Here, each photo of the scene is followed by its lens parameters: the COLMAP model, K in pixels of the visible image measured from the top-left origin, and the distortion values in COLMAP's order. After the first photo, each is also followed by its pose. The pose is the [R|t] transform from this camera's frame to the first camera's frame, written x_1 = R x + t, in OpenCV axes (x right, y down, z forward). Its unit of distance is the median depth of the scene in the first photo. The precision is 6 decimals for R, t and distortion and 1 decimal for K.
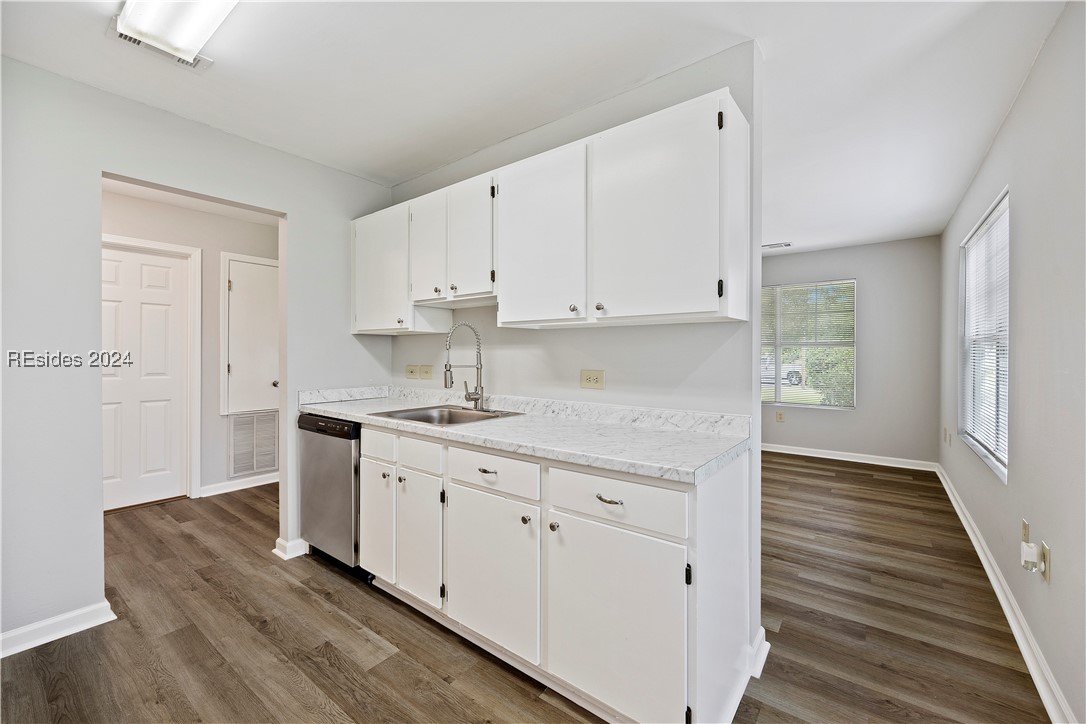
lens RADIAL K [[436.9, 0, 547.9], [0, 436.9, 355.3], [0, 0, 1]] dist [-0.000893, 0.000401]
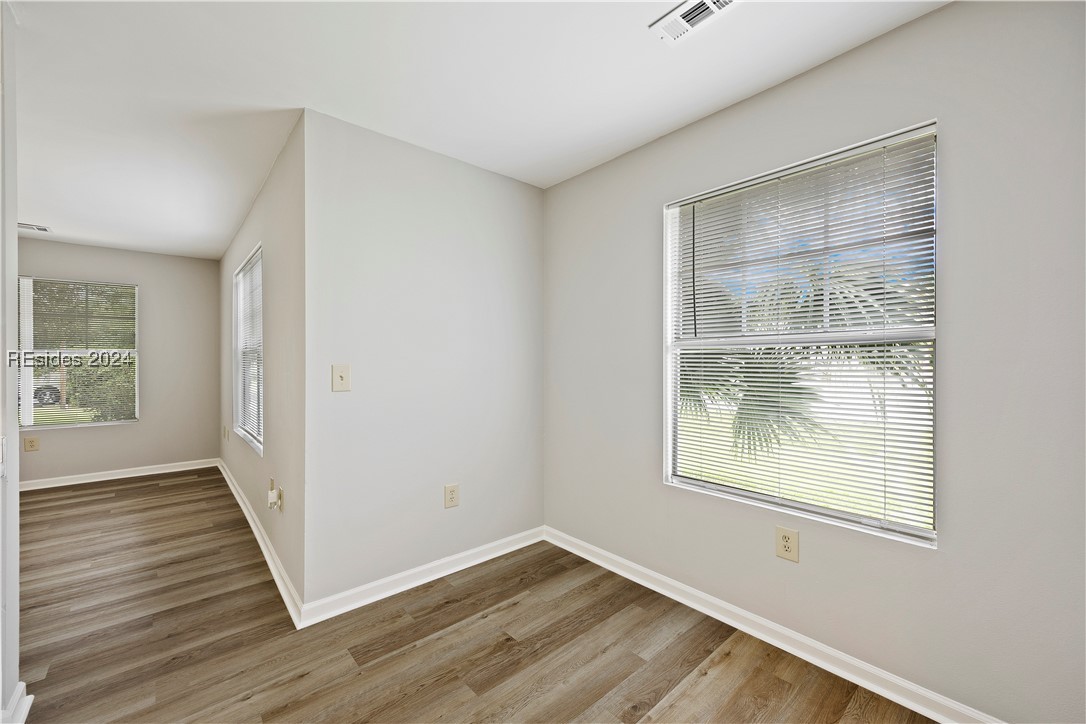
lens RADIAL K [[436.9, 0, 547.5], [0, 436.9, 361.7], [0, 0, 1]] dist [-0.000893, 0.000401]
pose [[0.200929, -0.001645, 0.979604, -0.110167], [0.009228, 0.999957, -0.000214, 0.002643], [-0.979562, 0.009083, 0.200936, -0.148317]]
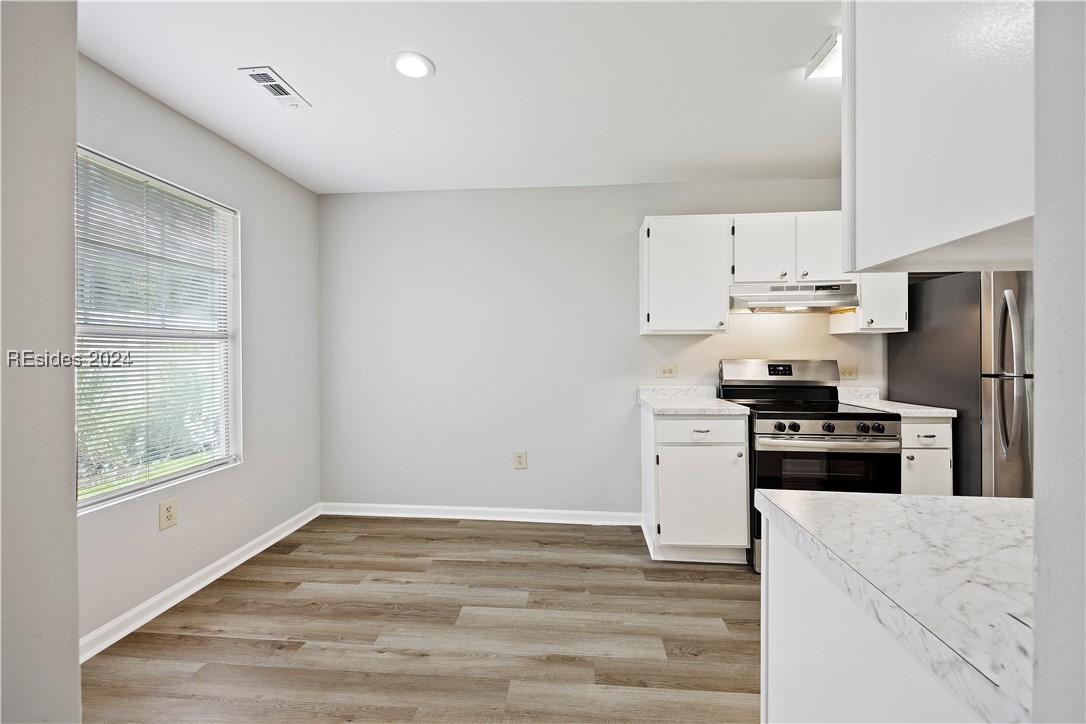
lens RADIAL K [[436.9, 0, 546.1], [0, 436.9, 351.8], [0, 0, 1]] dist [-0.000893, 0.000401]
pose [[-0.842010, -0.003524, -0.539451, 0.583189], [-0.004195, 0.999991, 0.000016, 0.000206], [0.539446, 0.002277, -0.842017, 0.761141]]
